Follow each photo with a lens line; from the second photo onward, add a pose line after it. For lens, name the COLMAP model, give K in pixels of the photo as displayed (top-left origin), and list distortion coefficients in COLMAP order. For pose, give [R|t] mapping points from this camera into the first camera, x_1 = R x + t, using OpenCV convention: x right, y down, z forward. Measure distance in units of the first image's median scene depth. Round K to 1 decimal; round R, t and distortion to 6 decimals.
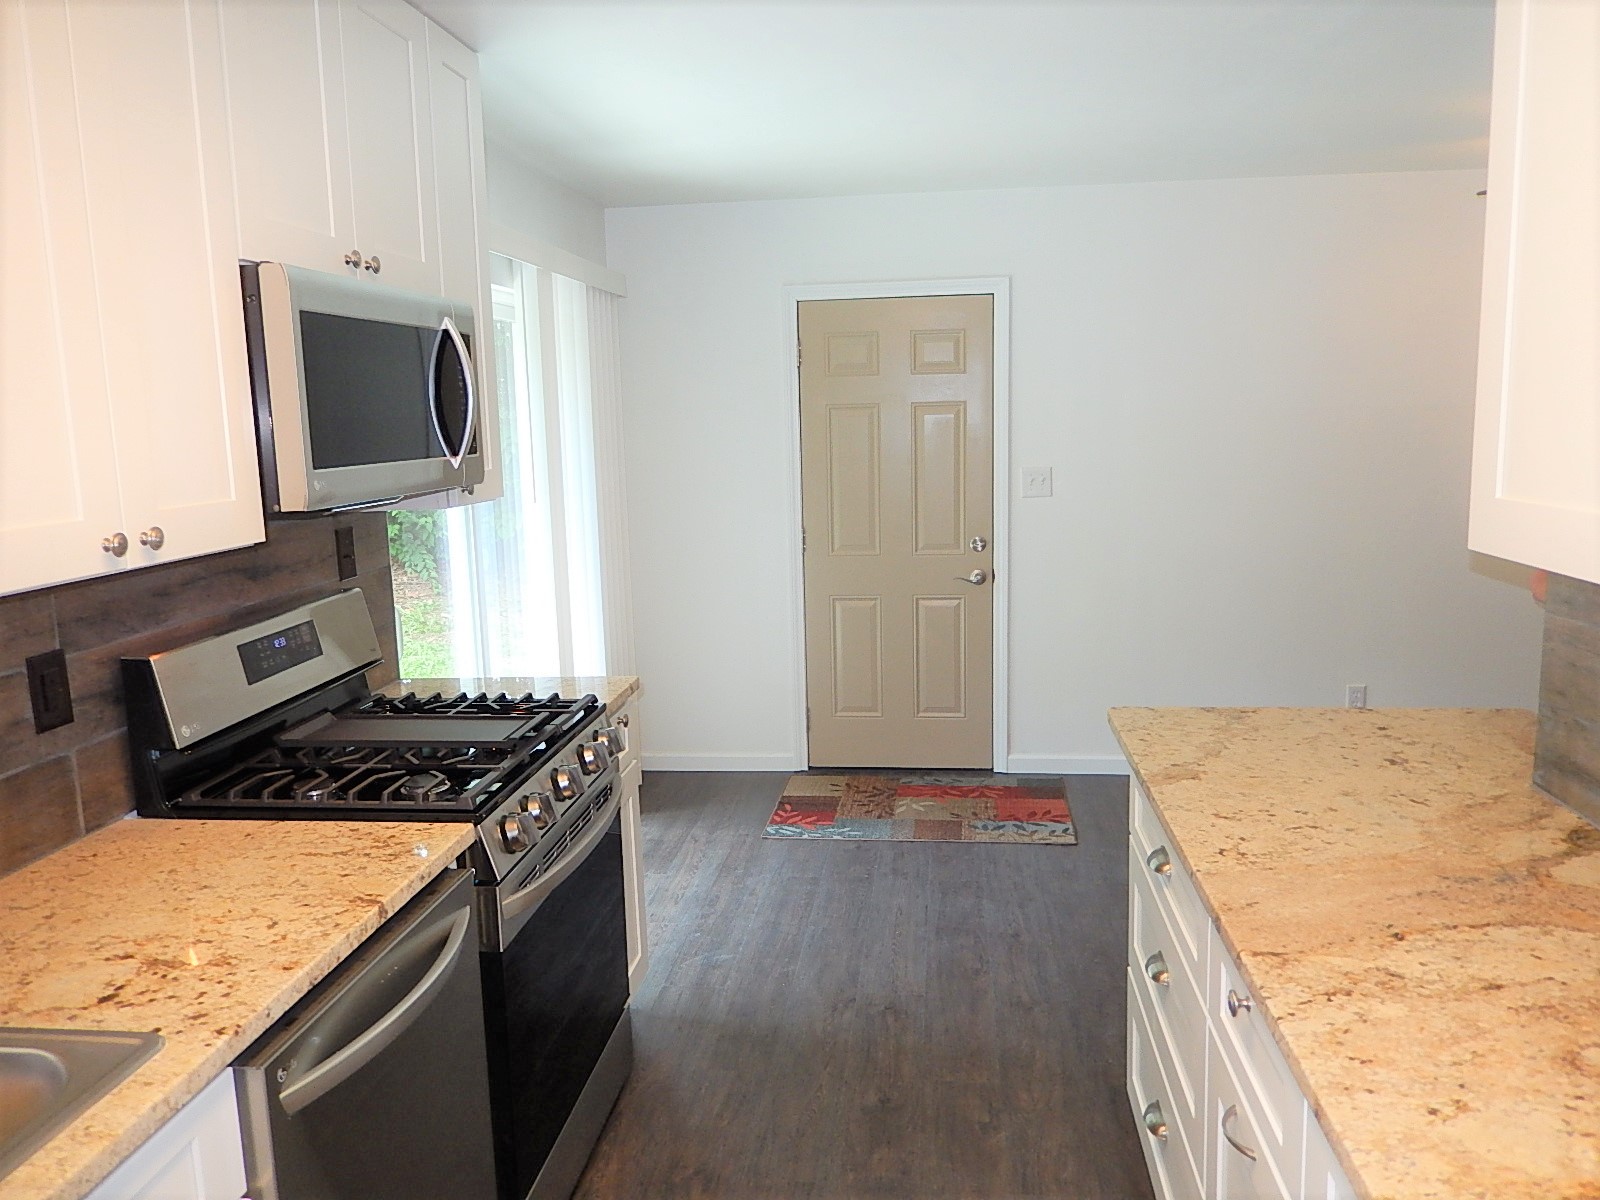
lens RADIAL K [[1200.5, 0, 808.8], [0, 1200.5, 600.6], [0, 0, 1]] dist [0.011384, -0.004640]
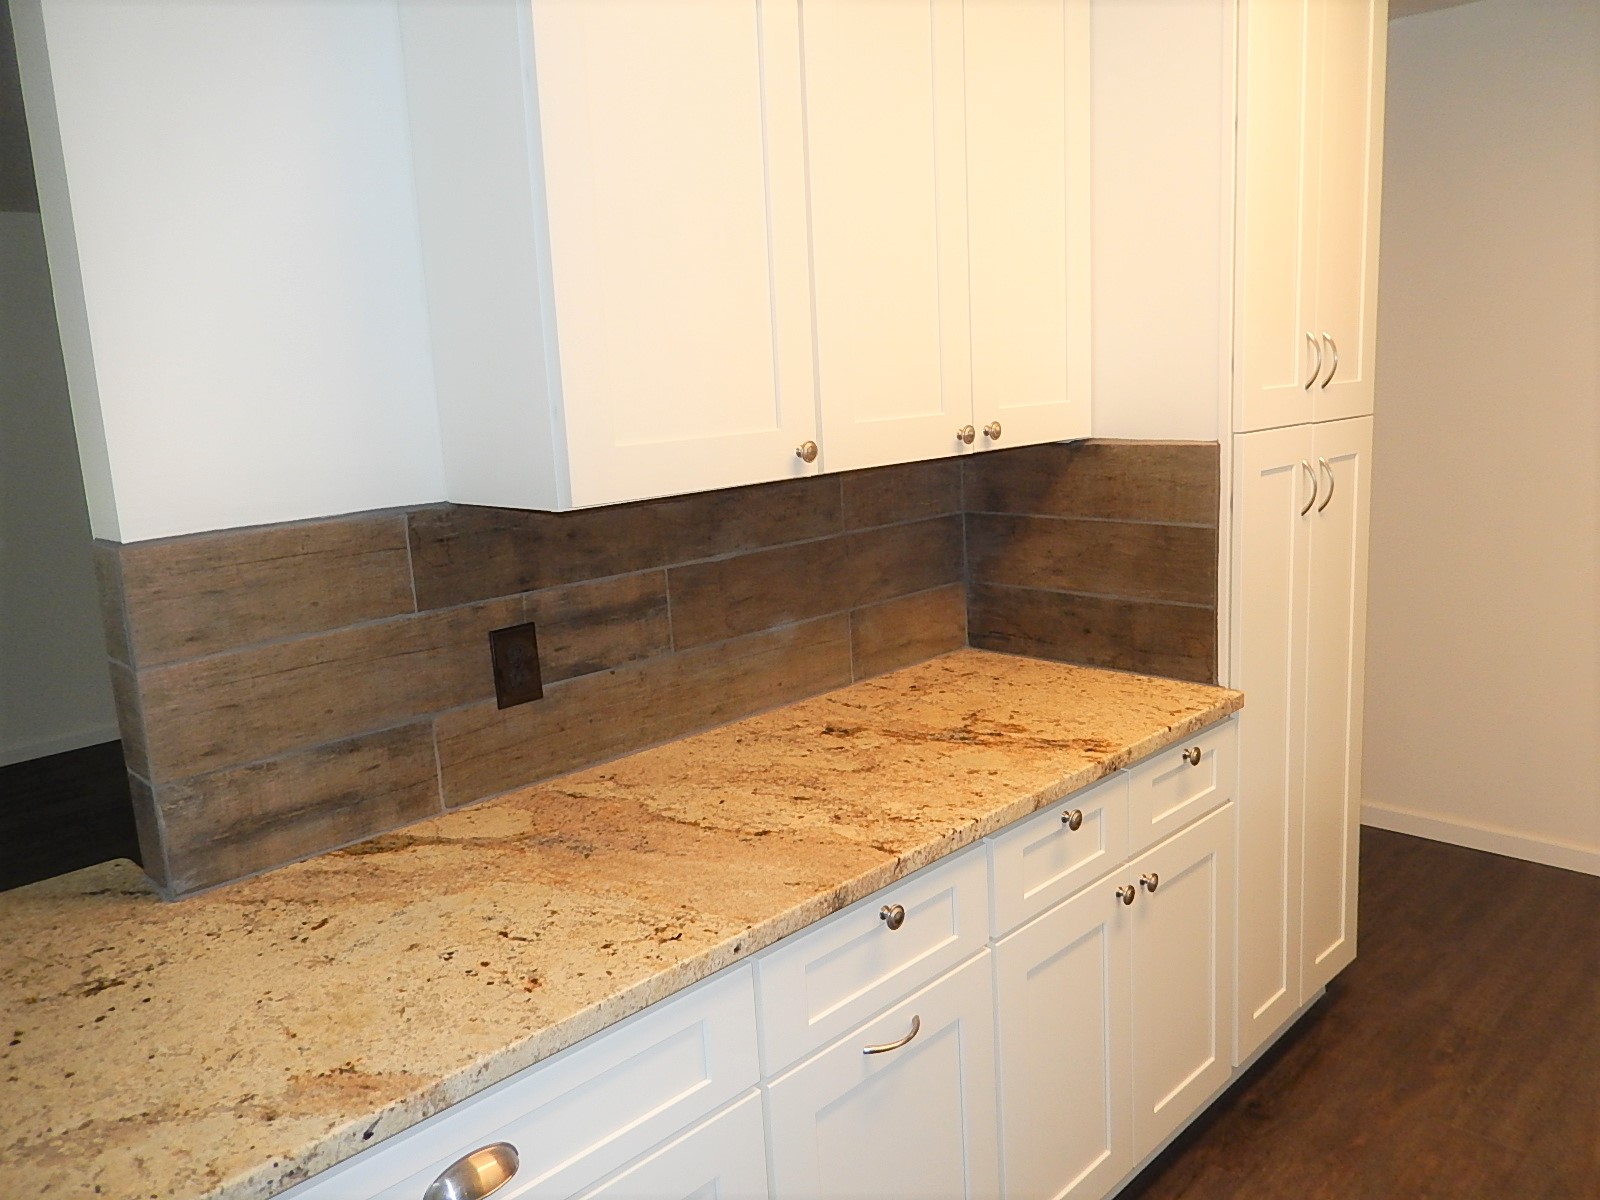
lens RADIAL K [[1200.5, 0, 795.9], [0, 1200.5, 599.6], [0, 0, 1]] dist [0.011384, -0.004640]
pose [[-0.770408, -0.046778, 0.635833, -0.157860], [0.177536, 0.942117, 0.284423, -0.162859], [-0.612334, 0.332005, -0.717510, 1.206786]]
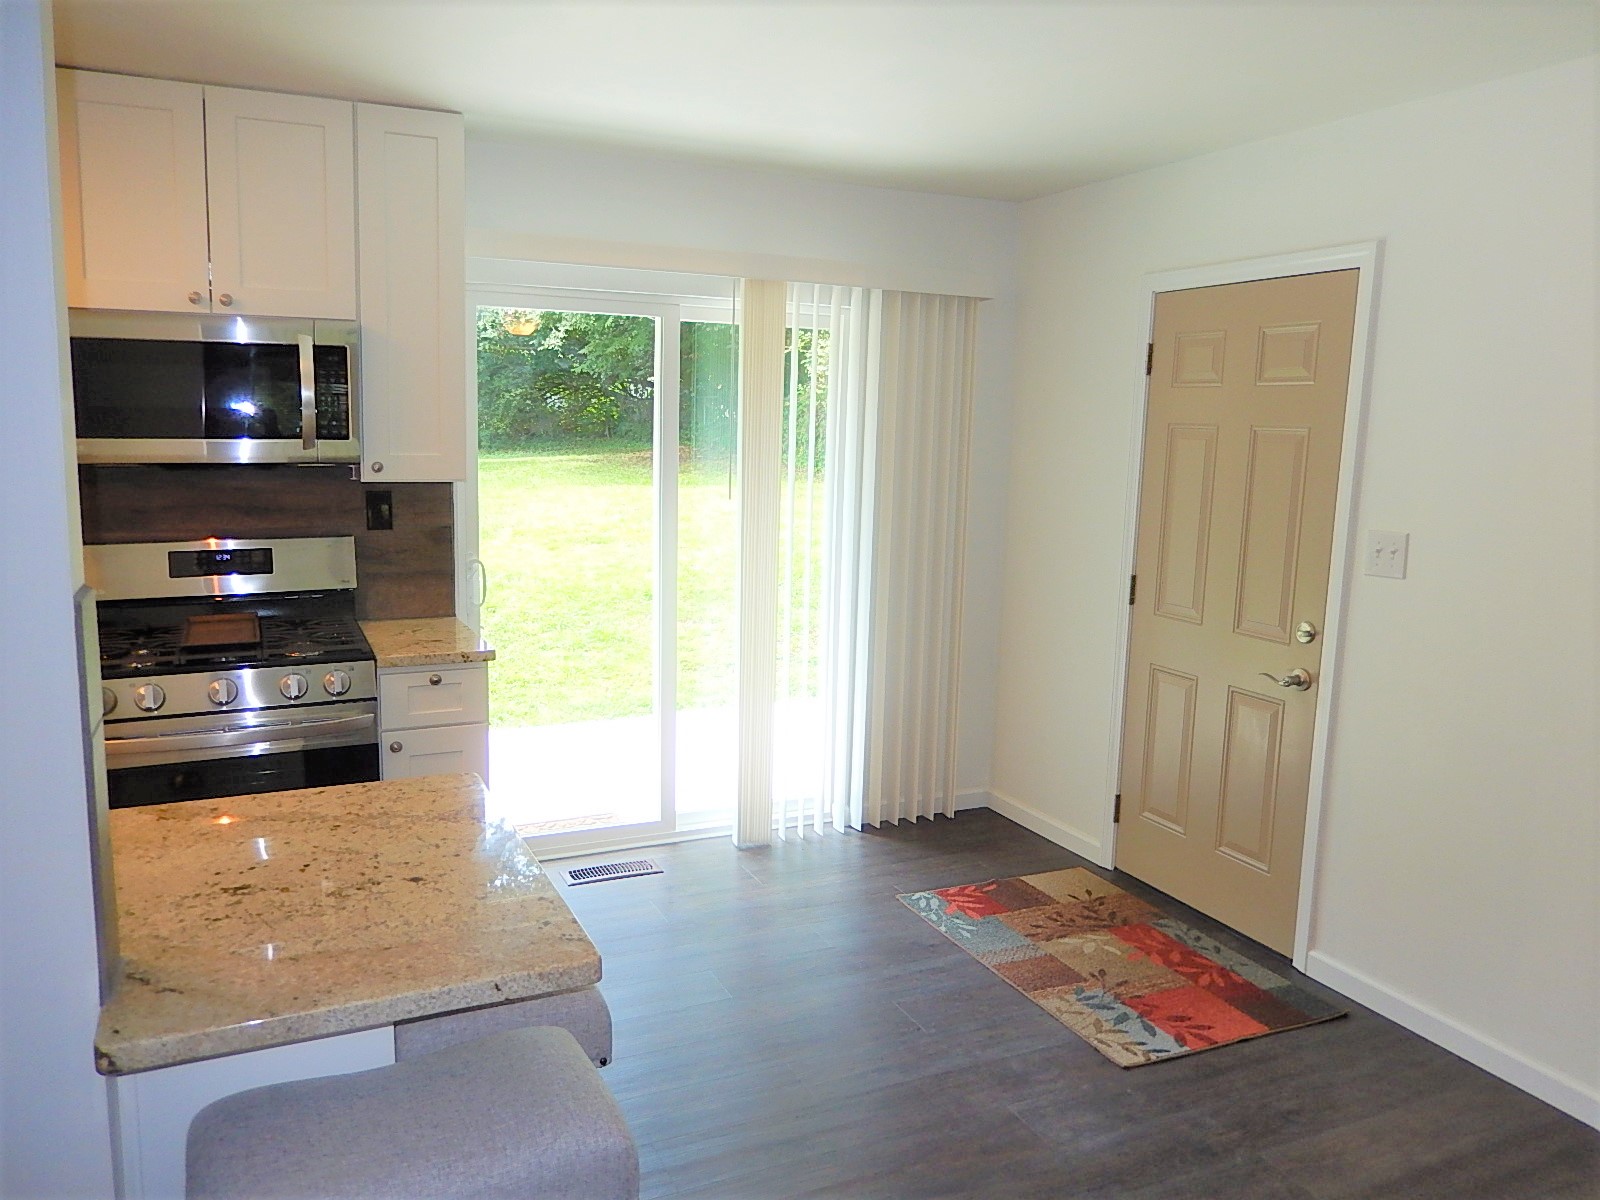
lens RADIAL K [[1200.5, 0, 797.5], [0, 1200.5, 599.4], [0, 0, 1]] dist [0.011384, -0.004640]
pose [[0.520242, 0.160812, -0.838742, 1.343203], [-0.167129, 0.982293, 0.084671, -0.179523], [0.837506, 0.096128, 0.537906, 0.908520]]
